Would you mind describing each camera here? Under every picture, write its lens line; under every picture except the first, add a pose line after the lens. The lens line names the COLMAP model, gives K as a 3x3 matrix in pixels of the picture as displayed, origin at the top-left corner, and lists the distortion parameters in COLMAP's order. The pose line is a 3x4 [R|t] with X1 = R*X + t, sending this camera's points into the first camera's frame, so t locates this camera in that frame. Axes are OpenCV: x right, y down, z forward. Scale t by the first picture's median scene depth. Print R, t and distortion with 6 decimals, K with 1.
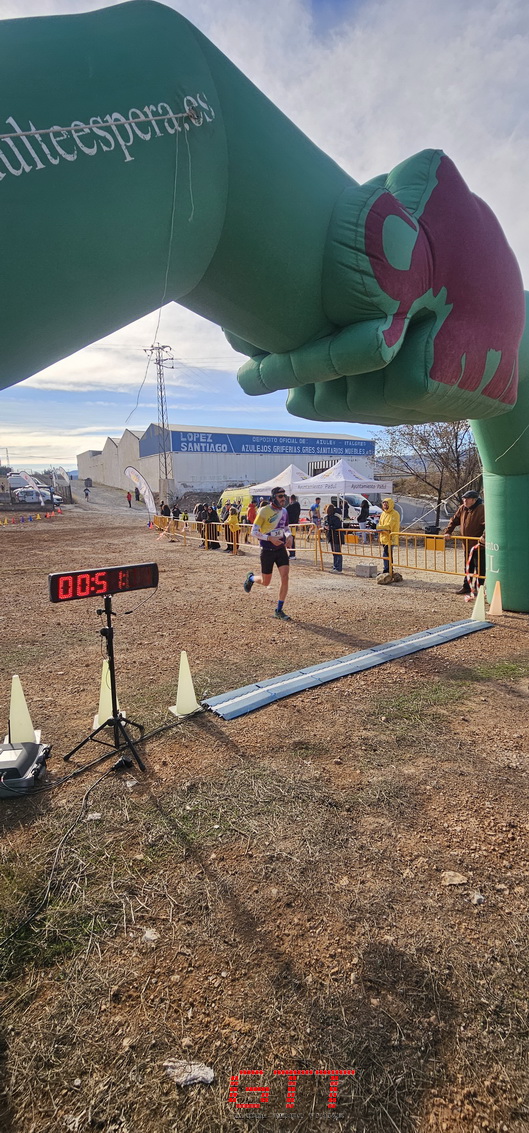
lens RADIAL K [[464.2, 0, 265.2], [0, 464.2, 571.4], [0, 0, 1]] dist [-0.000191, 0.000748]
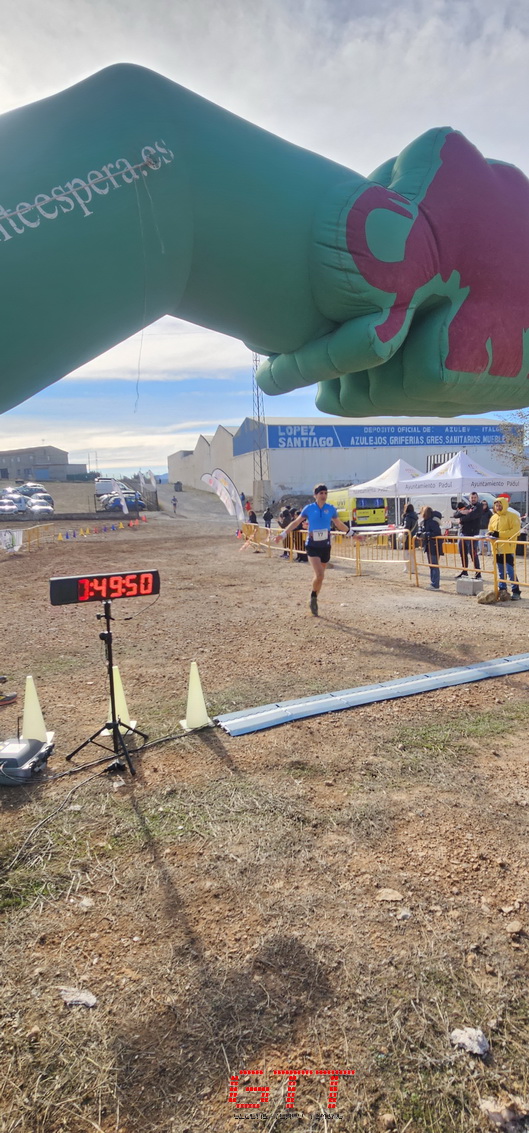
lens RADIAL K [[558.8, 0, 266.8], [0, 558.8, 571.3], [0, 0, 1]] dist [0.000176, -0.000275]
pose [[0.978126, 0.006921, -0.207898, 0.261808], [-0.013480, 0.999455, -0.030146, 0.017980], [0.207576, 0.032289, 0.977686, -0.139458]]
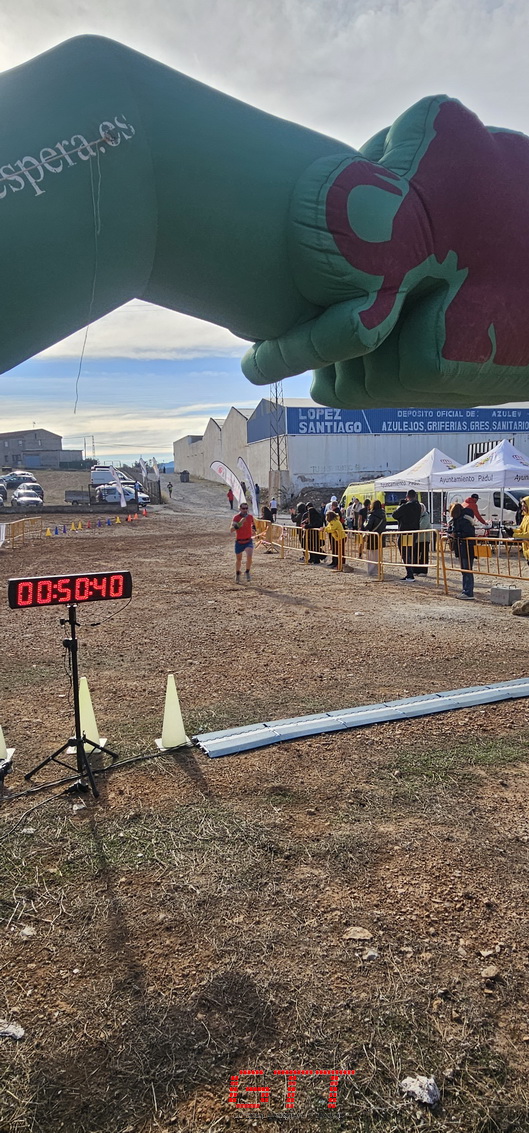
lens RADIAL K [[641.2, 0, 265.4], [0, 641.2, 567.5], [0, 0, 1]] dist [0.002150, -0.002546]
pose [[0.970863, 0.018590, -0.238911, 0.340972], [-0.029049, 0.998764, -0.040333, 0.018230], [0.237866, 0.046098, 0.970203, -0.161330]]
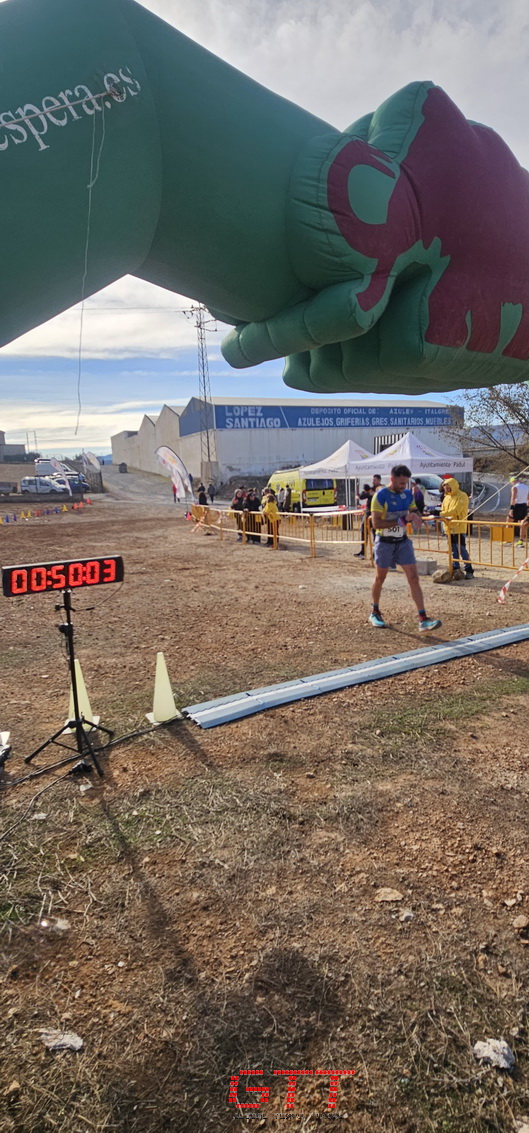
lens RADIAL K [[557.3, 0, 265.4], [0, 557.3, 571.5], [0, 0, 1]] dist [-0.001413, 0.001341]
pose [[0.992953, -0.002809, -0.118473, 0.196826], [0.003146, 0.999992, 0.002654, 0.011396], [0.118464, -0.003008, 0.992954, -0.081127]]
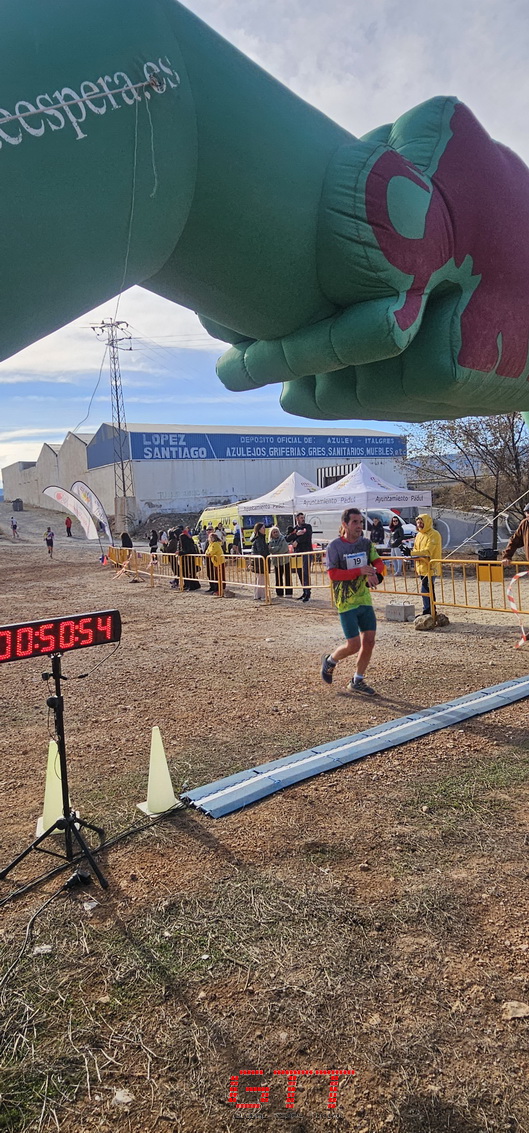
lens RADIAL K [[642.7, 0, 264.5], [0, 642.7, 568.8], [0, 0, 1]] dist [0.001761, -0.002628]
pose [[0.999412, -0.034089, 0.003595, 0.007379], [0.034265, 0.996424, -0.077234, 0.003972], [-0.000949, 0.077311, 0.997007, -0.072223]]
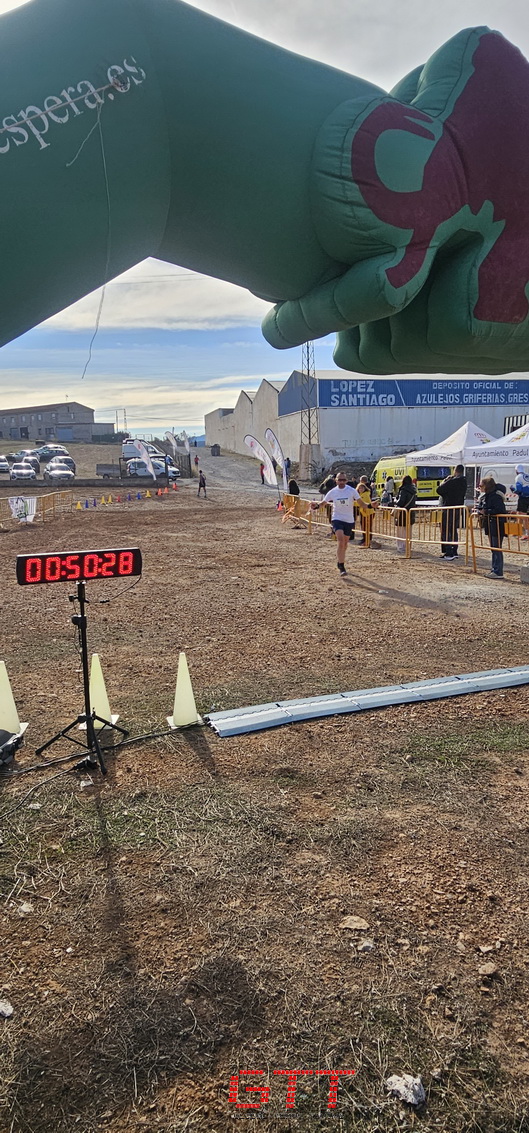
lens RADIAL K [[642.7, 0, 264.5], [0, 642.7, 568.8], [0, 0, 1]] dist [0.001761, -0.002628]
pose [[0.957634, 0.039063, -0.285327, 0.372142], [-0.039896, 0.999200, 0.002893, 0.008027], [0.285212, 0.008613, 0.958426, -0.124760]]
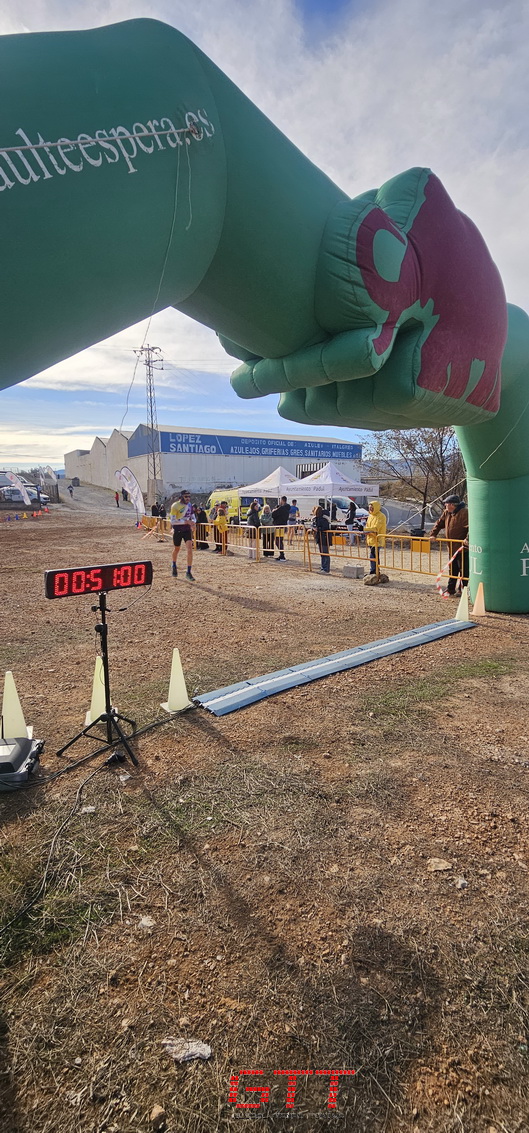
lens RADIAL K [[461.7, 0, 266.0], [0, 461.7, 567.8], [0, 0, 1]] dist [0.000925, -0.000314]
pose [[0.999549, 0.007435, 0.029105, -0.011171], [-0.007136, 0.999921, -0.010362, 0.005879], [-0.029180, 0.010150, 0.999523, -0.020644]]
